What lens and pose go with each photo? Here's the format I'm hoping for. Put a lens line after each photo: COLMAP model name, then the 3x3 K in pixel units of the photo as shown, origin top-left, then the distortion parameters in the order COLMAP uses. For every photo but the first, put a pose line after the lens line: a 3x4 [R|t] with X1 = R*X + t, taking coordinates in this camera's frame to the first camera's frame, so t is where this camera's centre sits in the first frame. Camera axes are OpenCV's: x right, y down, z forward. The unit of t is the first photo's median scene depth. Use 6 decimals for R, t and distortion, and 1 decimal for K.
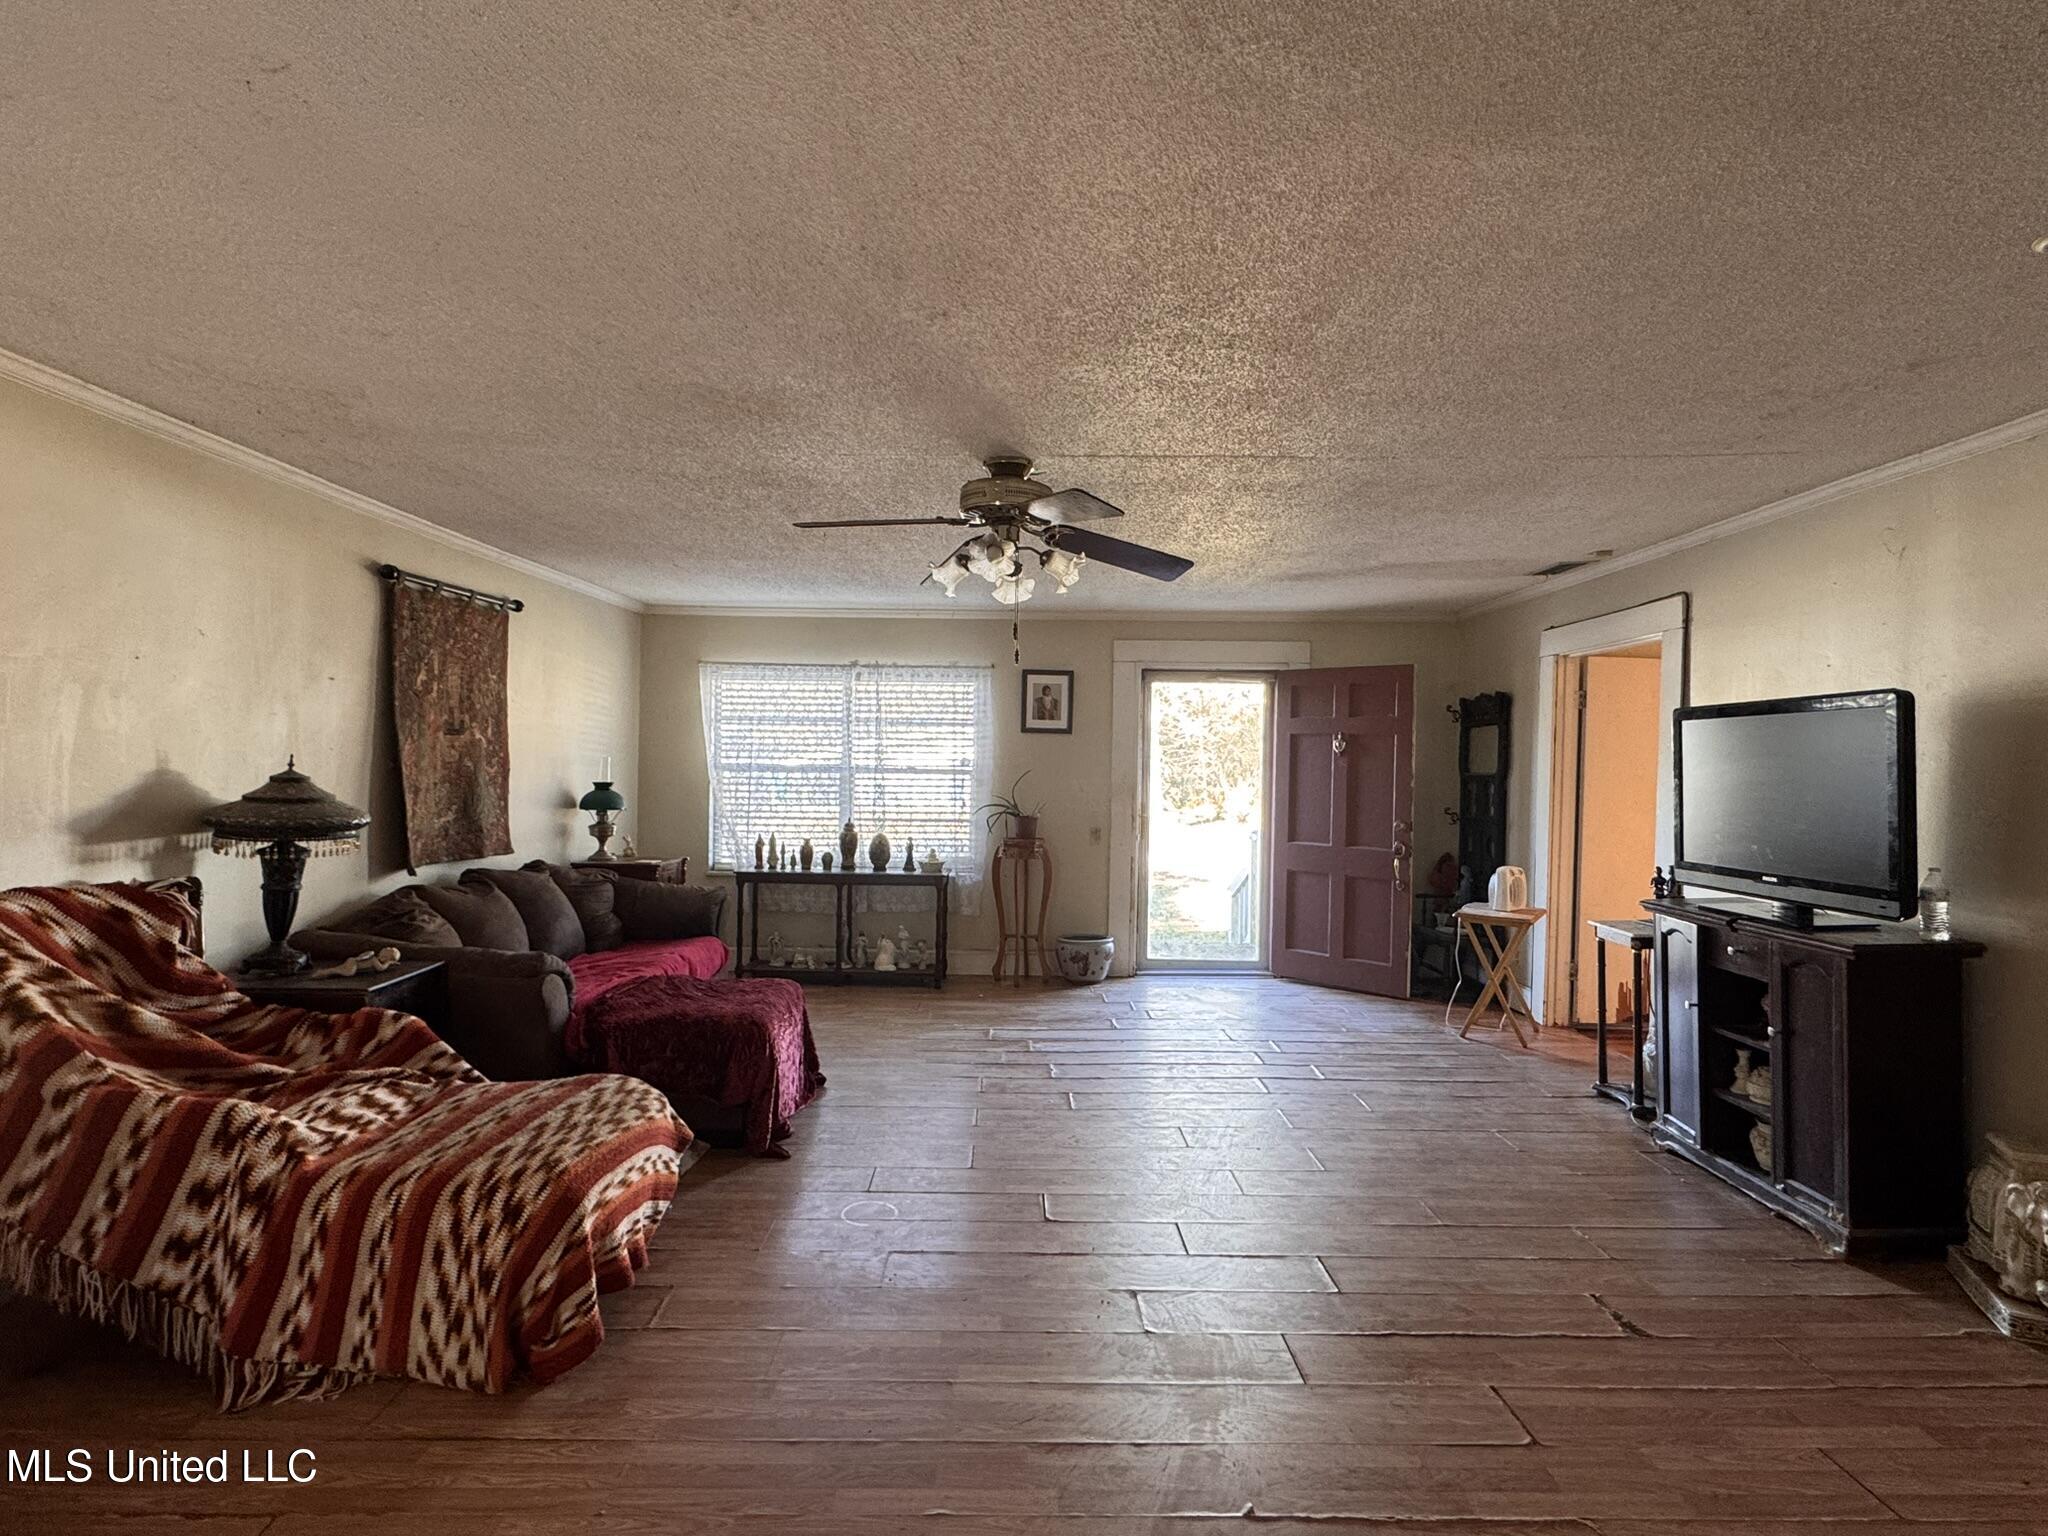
lens RADIAL K [[1040.6, 0, 1012.4], [0, 1040.6, 764.2], [0, 0, 1]] dist [-0.004115, 0.001072]
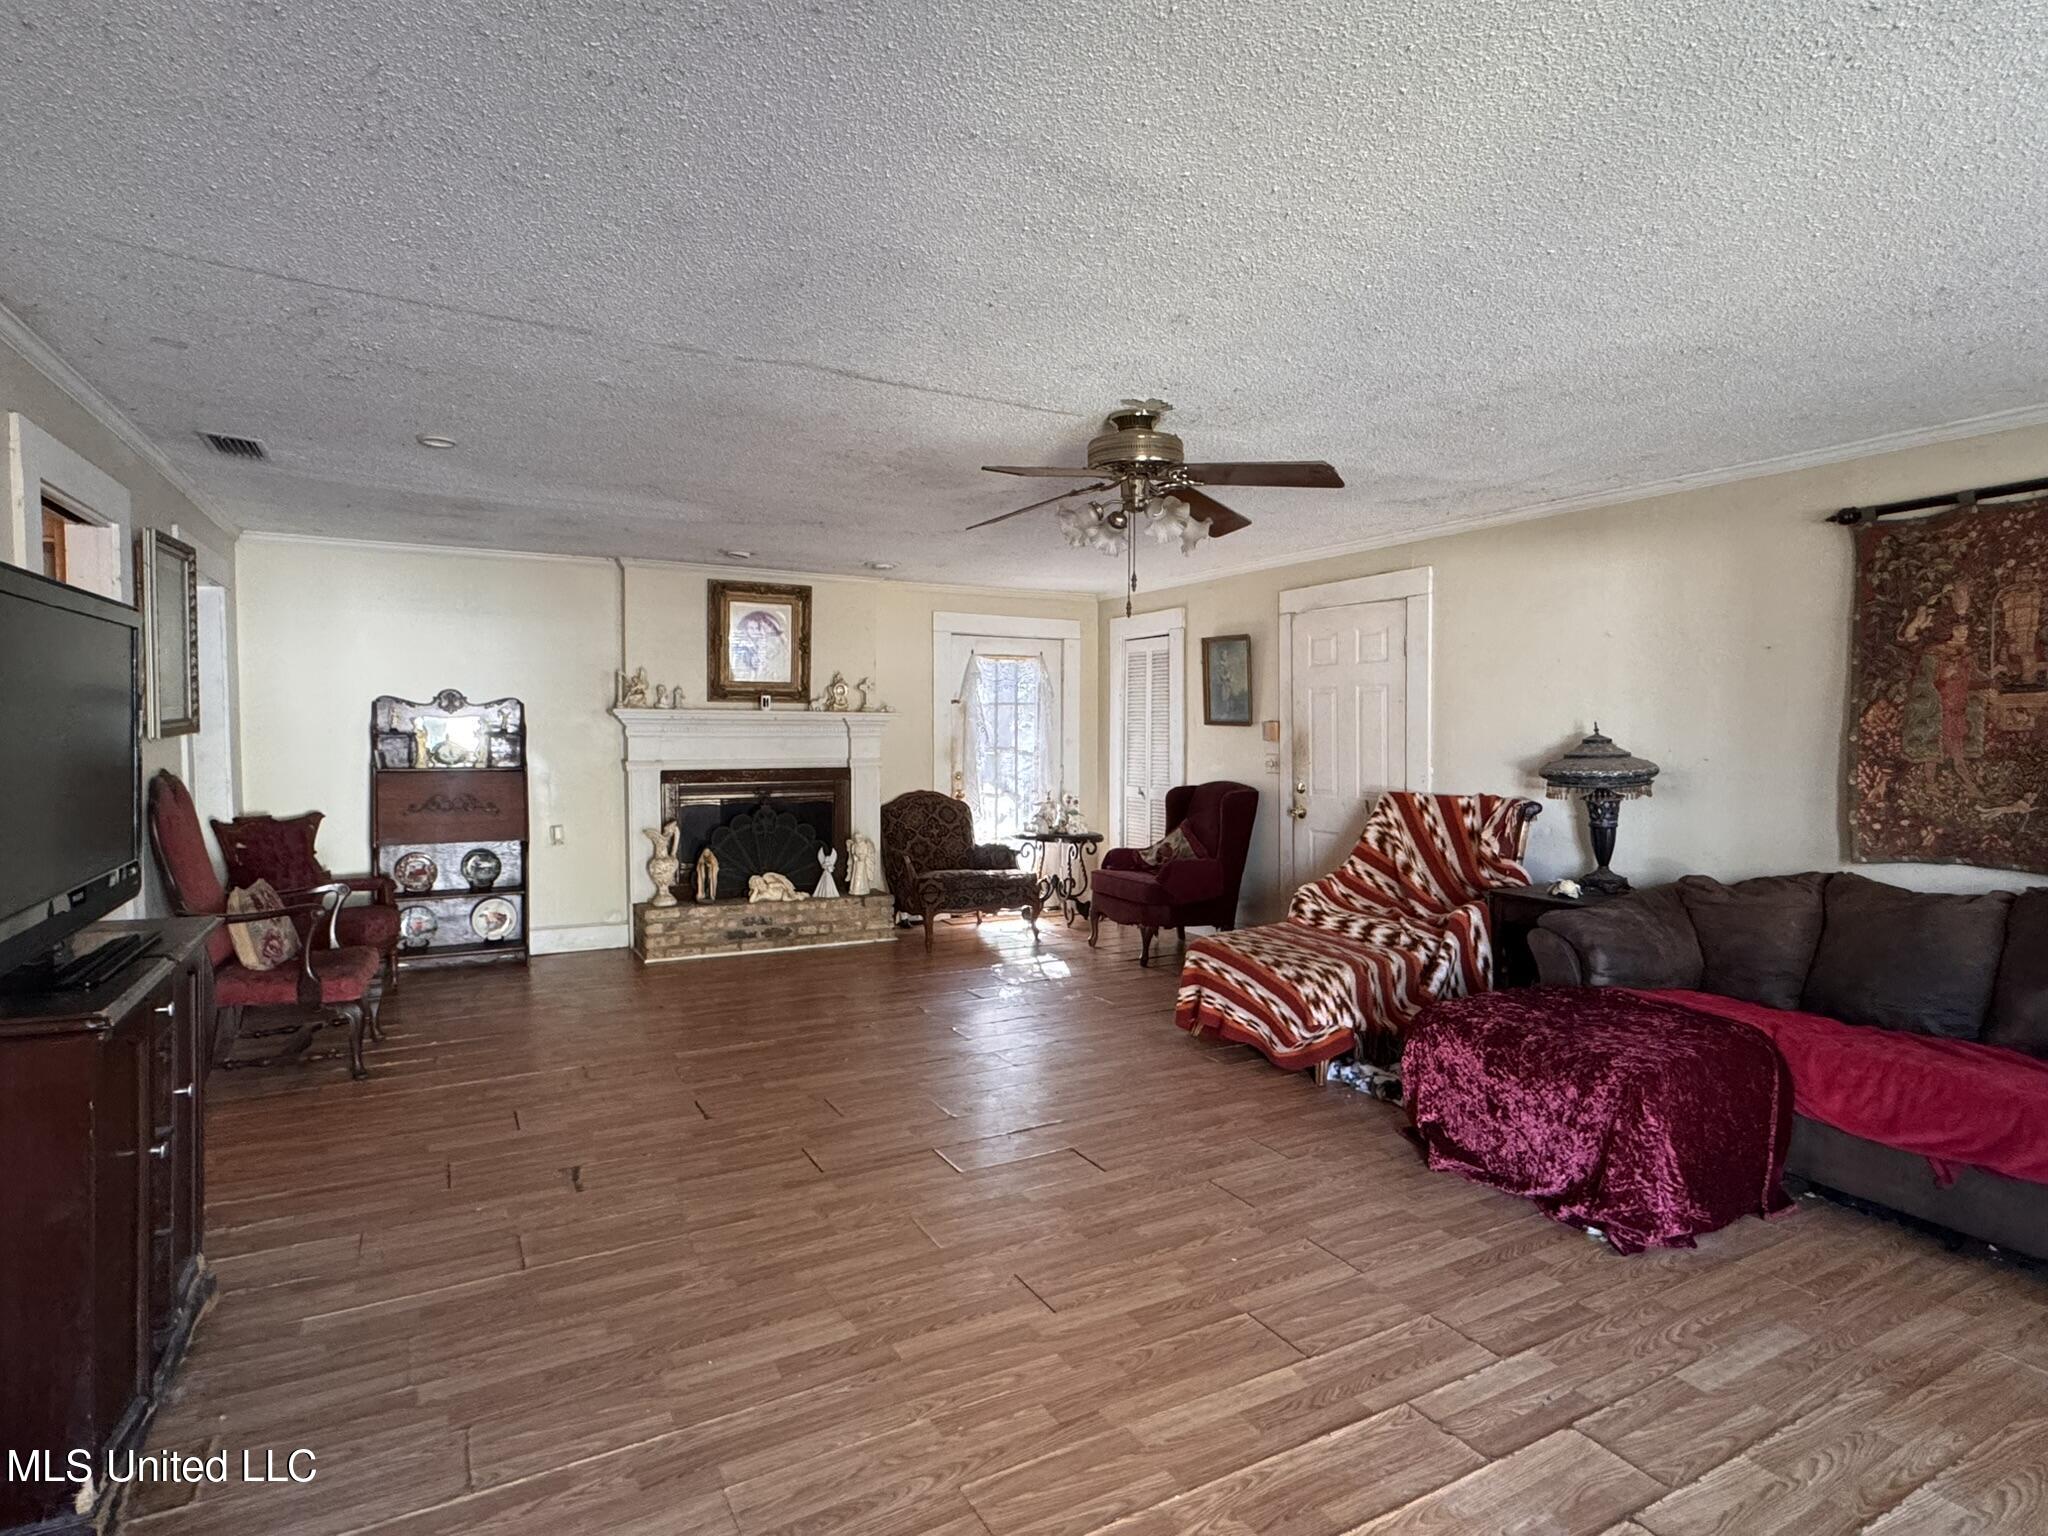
lens RADIAL K [[1069.1, 0, 1019.2], [0, 1069.1, 767.9], [0, 0, 1]] dist [-0.002159, -0.000382]
pose [[-0.879888, 0.004661, -0.475158, 0.424589], [-0.015552, 0.999134, 0.038601, 0.005706], [0.474927, 0.041354, -0.879053, 1.365363]]
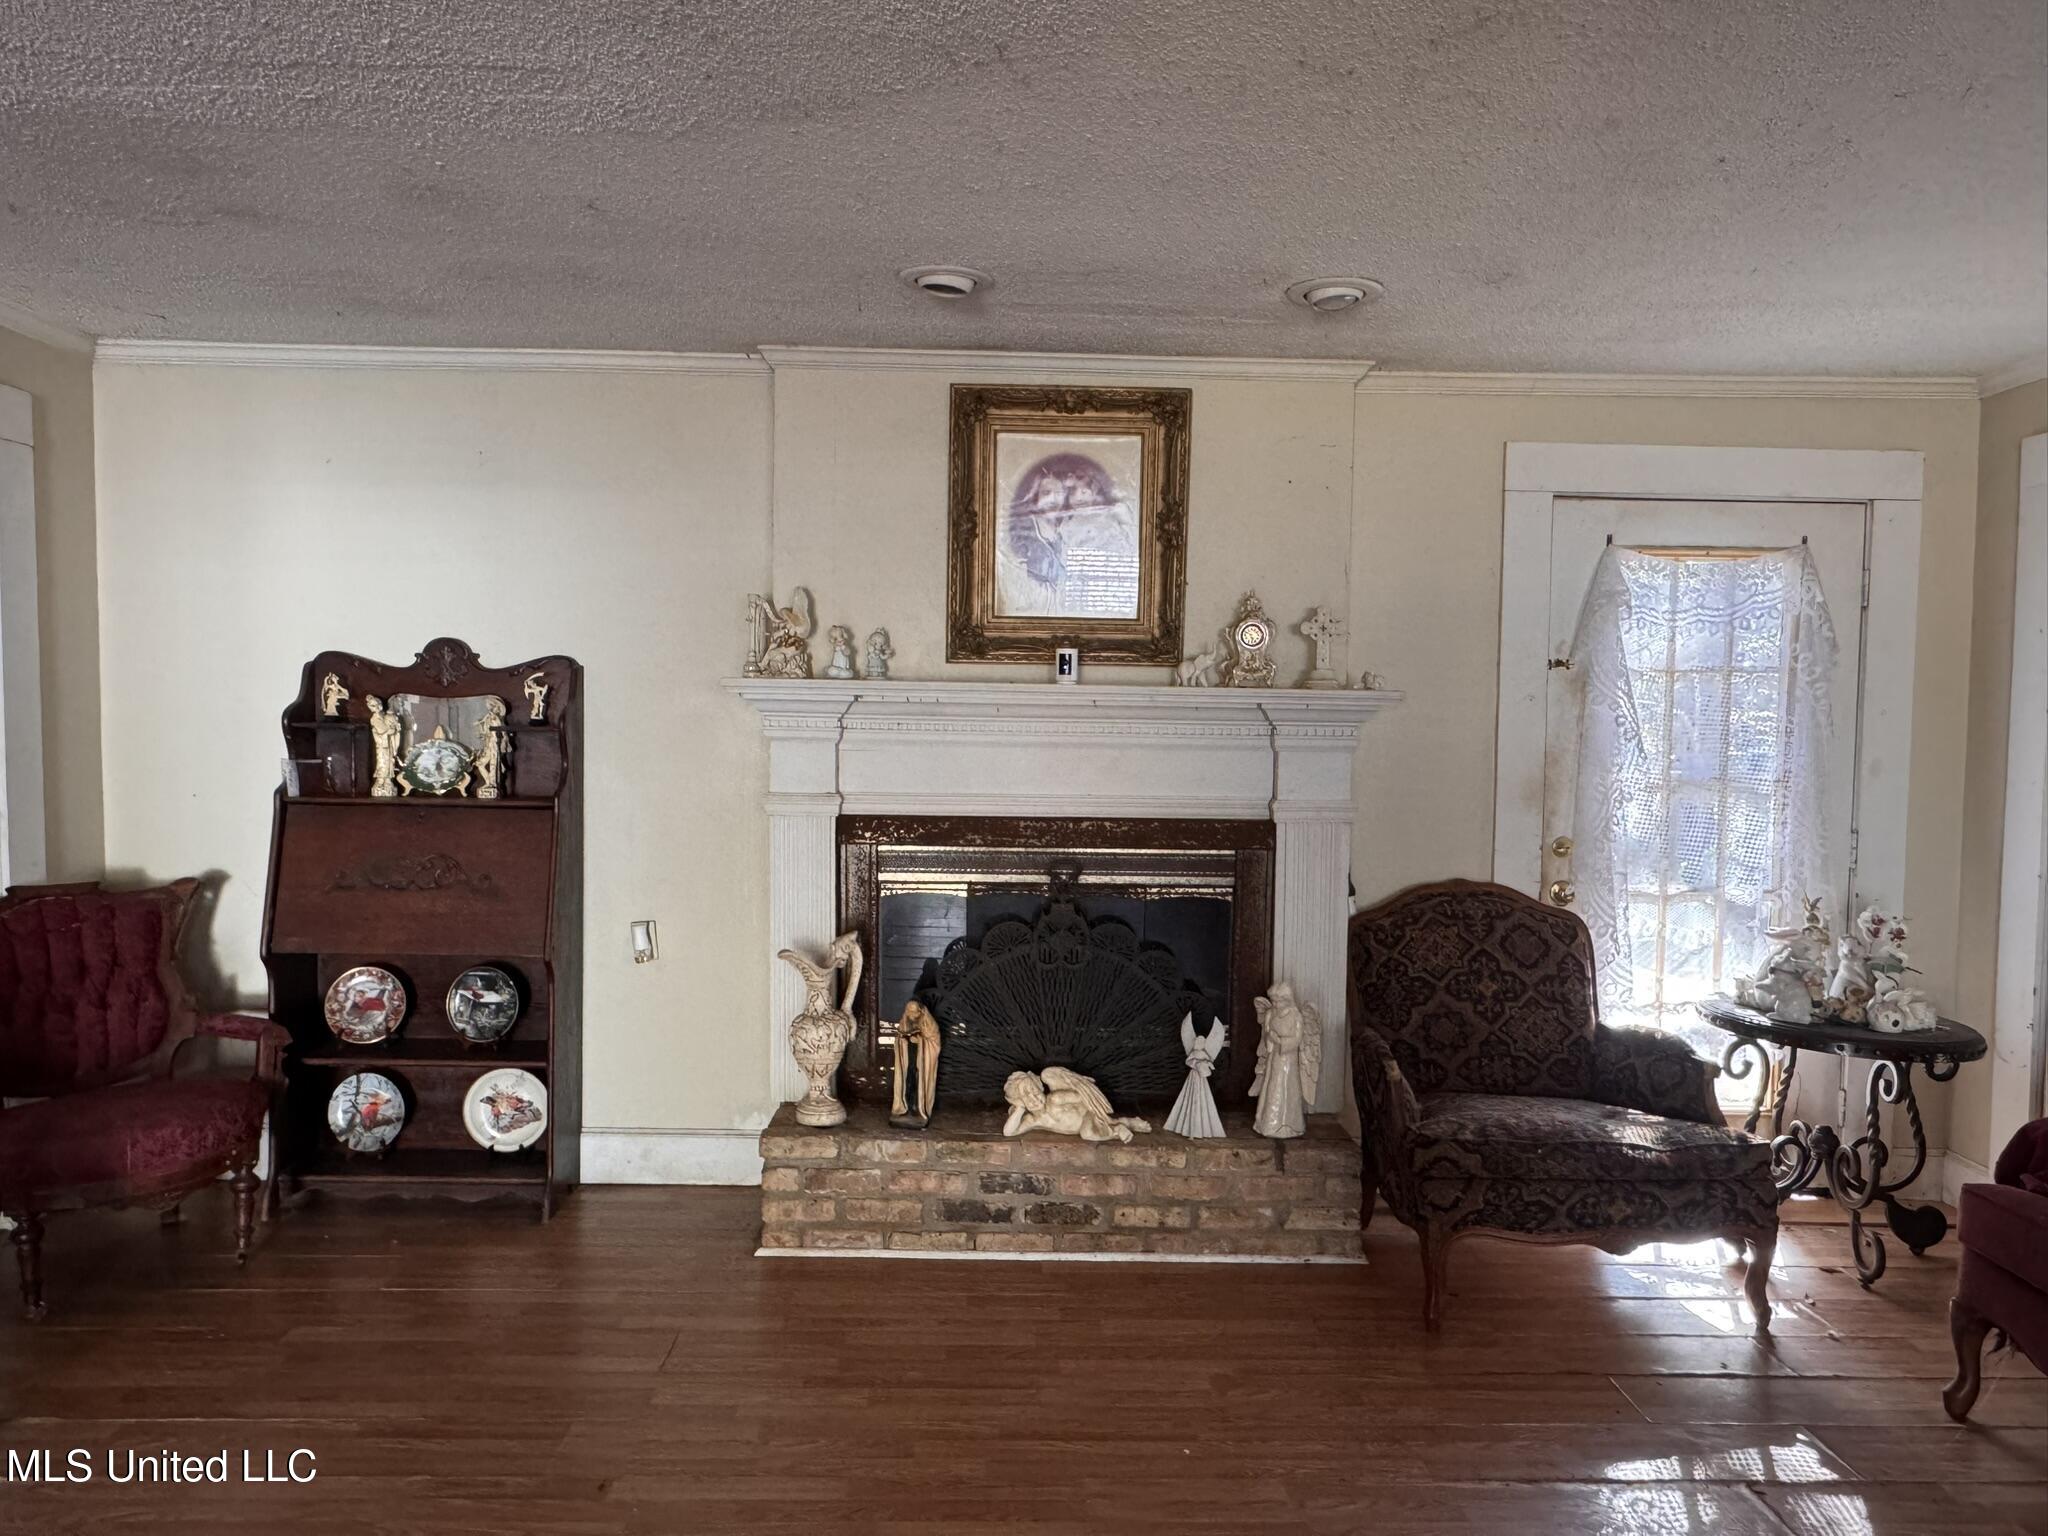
lens RADIAL K [[1419.5, 0, 1012.8], [0, 1419.5, 776.5], [0, 0, 1]] dist [-0.001655, 0.000458]
pose [[-0.999526, -0.024031, -0.019239, 0.068516], [-0.025126, 0.997950, 0.058853, -0.004998], [0.017785, 0.059309, -0.998081, 0.720267]]
